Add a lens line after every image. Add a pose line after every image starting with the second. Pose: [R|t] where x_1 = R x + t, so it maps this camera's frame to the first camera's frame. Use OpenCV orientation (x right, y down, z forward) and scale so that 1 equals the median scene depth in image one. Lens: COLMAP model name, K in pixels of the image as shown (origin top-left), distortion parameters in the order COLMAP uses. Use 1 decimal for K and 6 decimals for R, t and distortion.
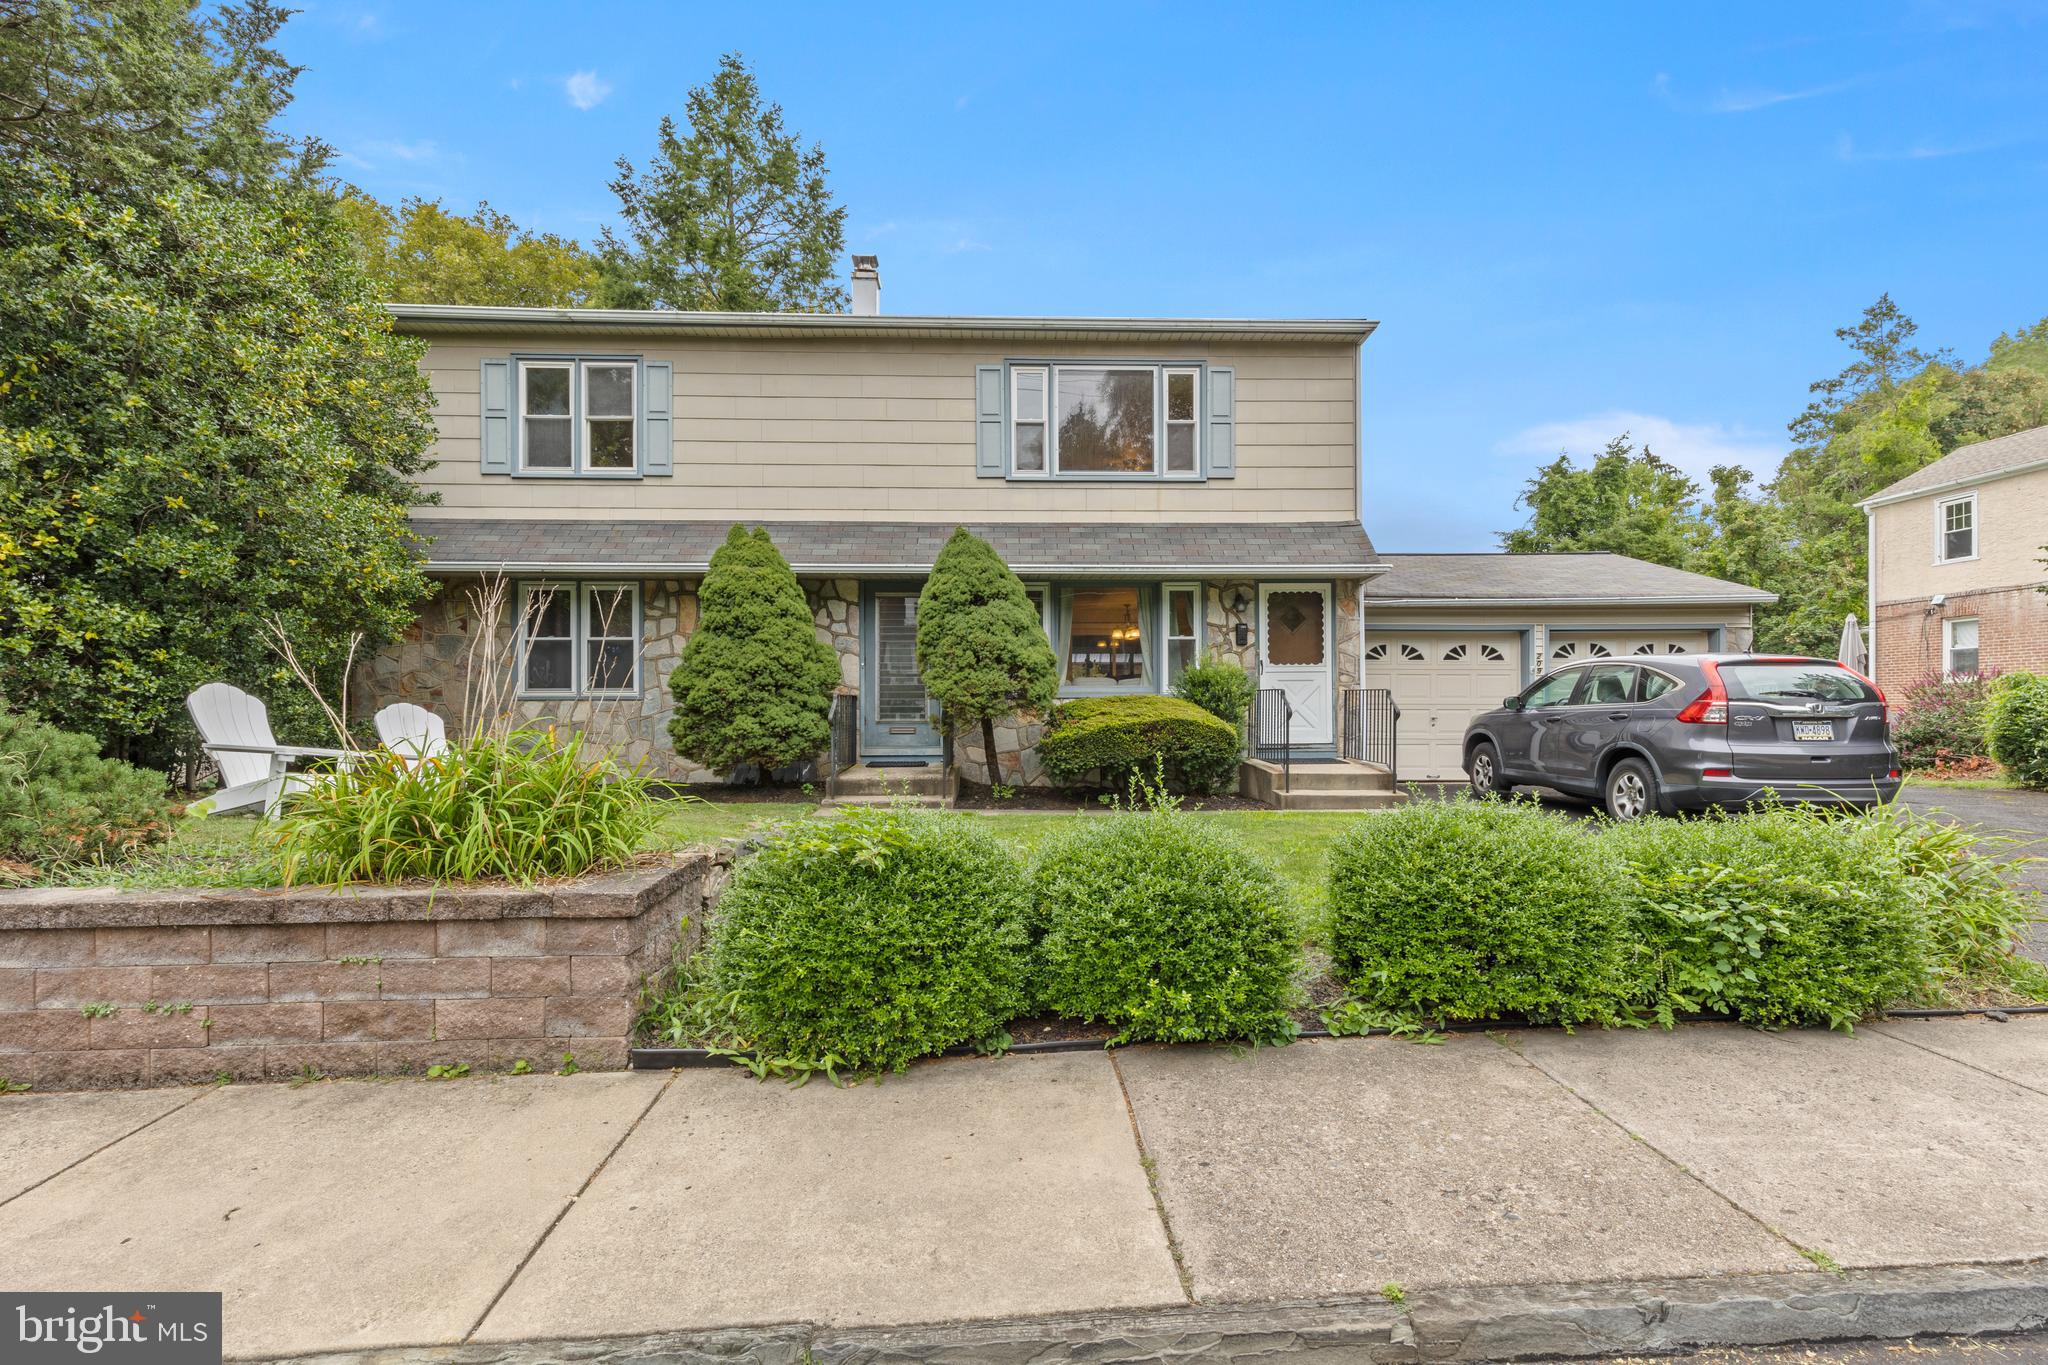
lens RADIAL K [[930.9, 0, 1026.1], [0, 930.9, 698.2], [0, 0, 1]] dist [0.008706, -0.000843]
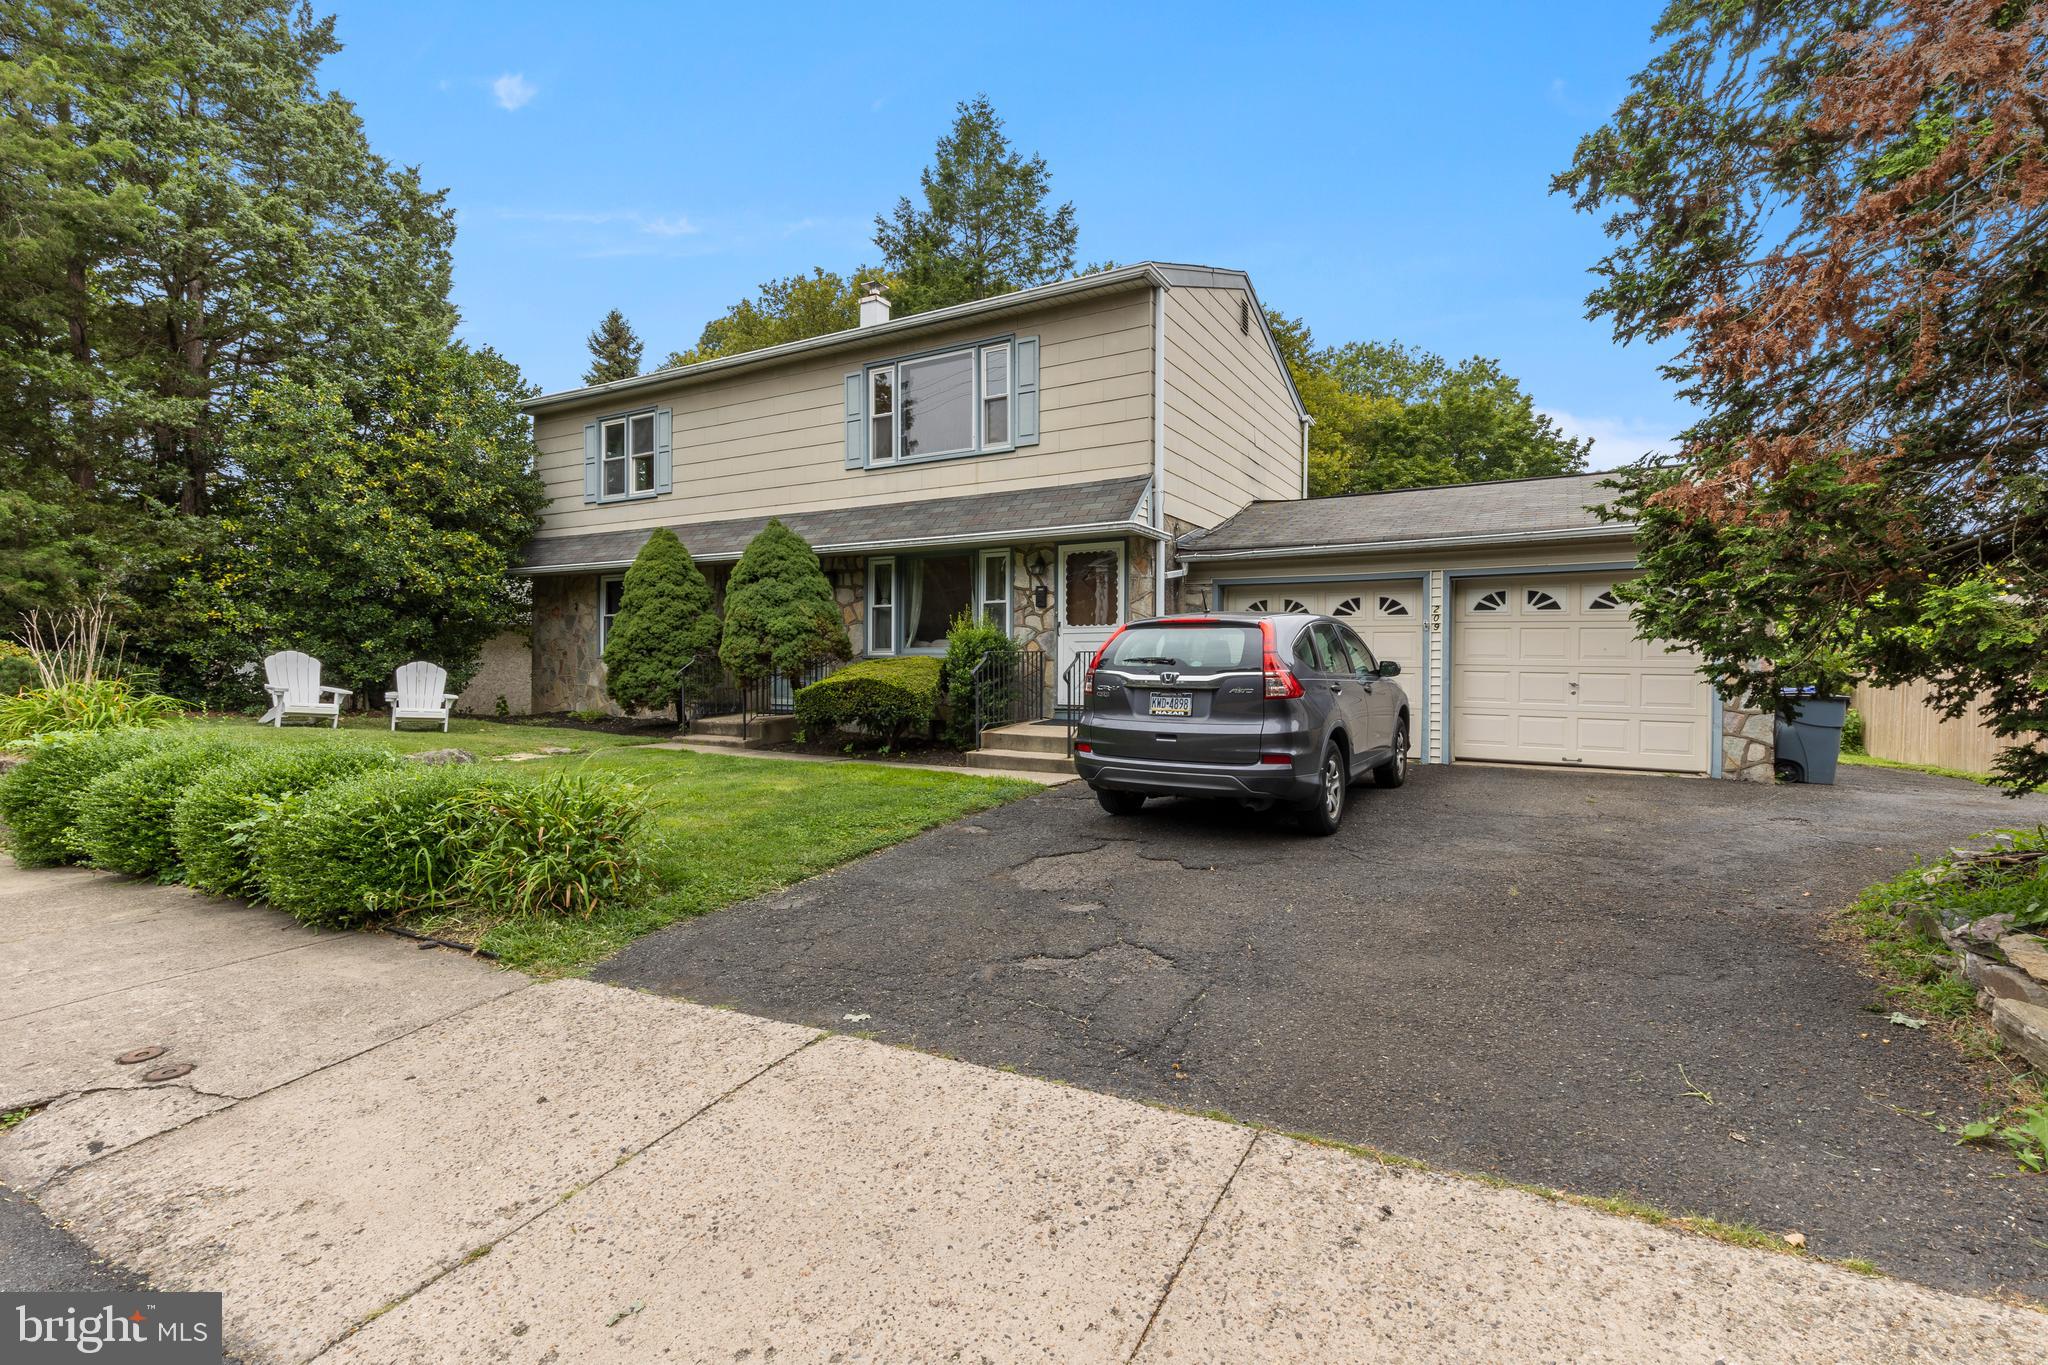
lens RADIAL K [[930.9, 0, 1024.7], [0, 930.9, 660.5], [0, 0, 1]] dist [0.008706, -0.000843]
pose [[0.848538, 0.005436, -0.529106, 0.756470], [0.000137, 0.999945, 0.010492, -0.009263], [0.529134, -0.008975, 0.848491, 0.121455]]
